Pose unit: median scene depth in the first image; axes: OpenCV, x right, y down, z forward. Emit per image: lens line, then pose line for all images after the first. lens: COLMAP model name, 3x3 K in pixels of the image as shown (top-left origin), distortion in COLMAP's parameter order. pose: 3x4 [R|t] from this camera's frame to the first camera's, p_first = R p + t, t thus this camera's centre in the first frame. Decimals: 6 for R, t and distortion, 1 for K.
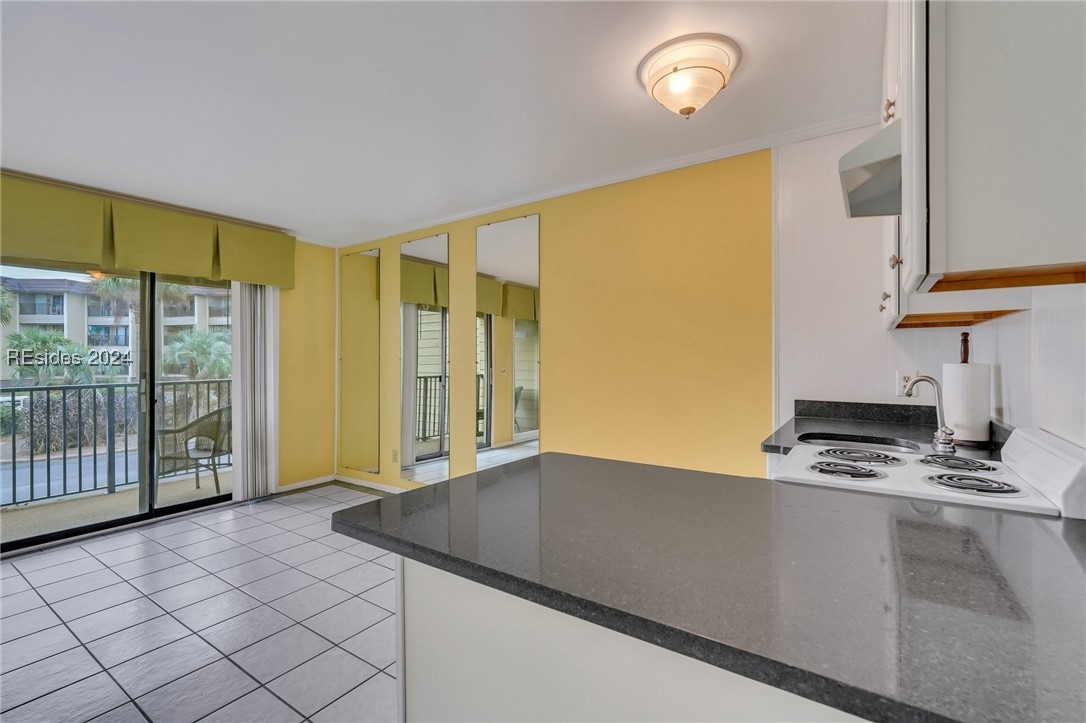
lens RADIAL K [[483.8, 0, 542.7], [0, 483.8, 358.0], [0, 0, 1]] dist [-0.011344, 0.007837]
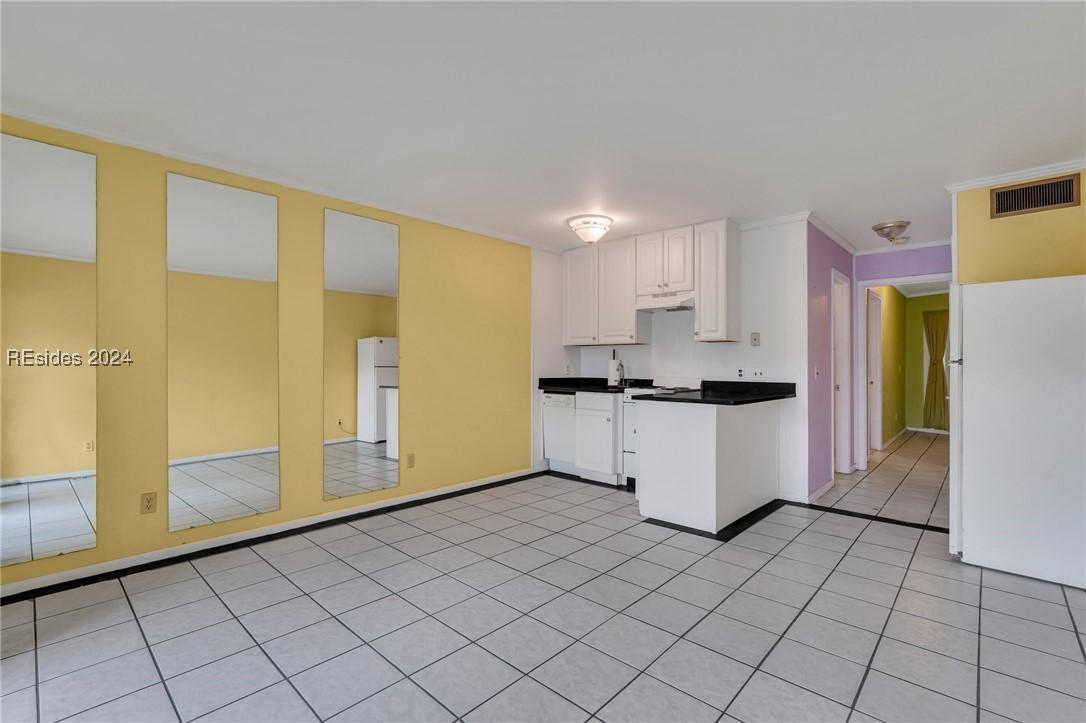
lens RADIAL K [[479.6, 0, 543.0], [0, 479.6, 361.5], [0, 0, 1]] dist [-0.008946, 0.000301]
pose [[0.151982, 0.012766, 0.988301, -1.444377], [-0.003151, 0.999918, -0.012432, 0.040922], [-0.988378, -0.001225, 0.152009, 0.682808]]
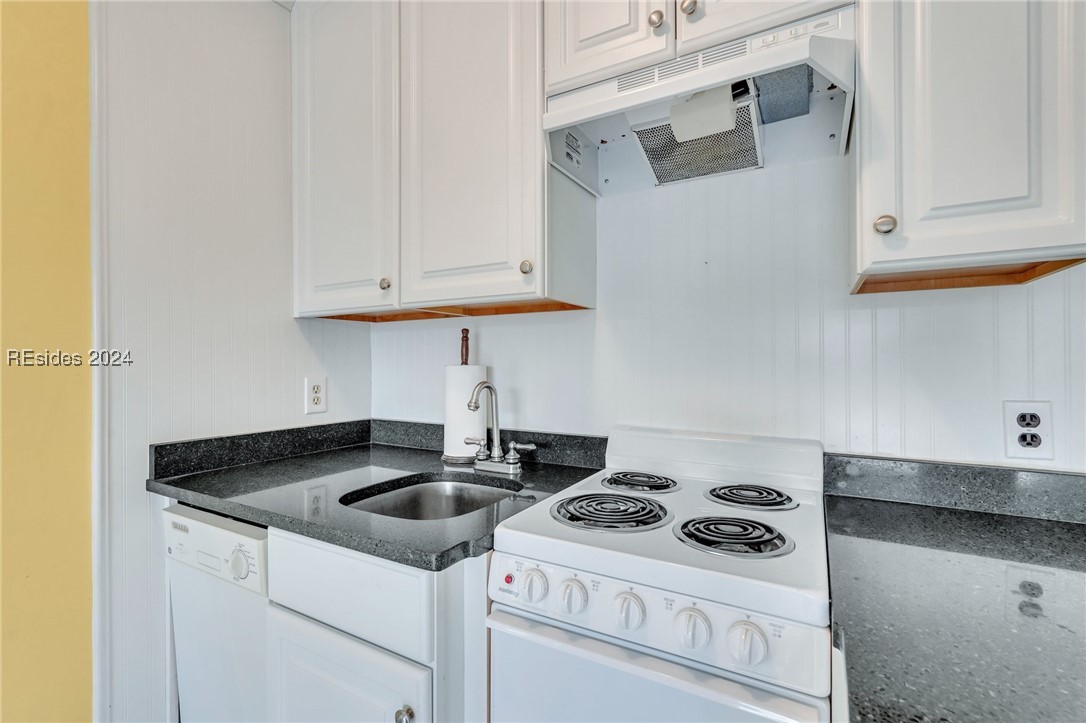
lens RADIAL K [[483.8, 0, 542.7], [0, 483.8, 358.0], [0, 0, 1]] dist [-0.011344, 0.007837]
pose [[-0.083019, 0.010689, 0.996491, 0.010177], [0.006795, 0.999925, -0.010160, 0.005918], [-0.996525, 0.005928, -0.083086, 0.648656]]
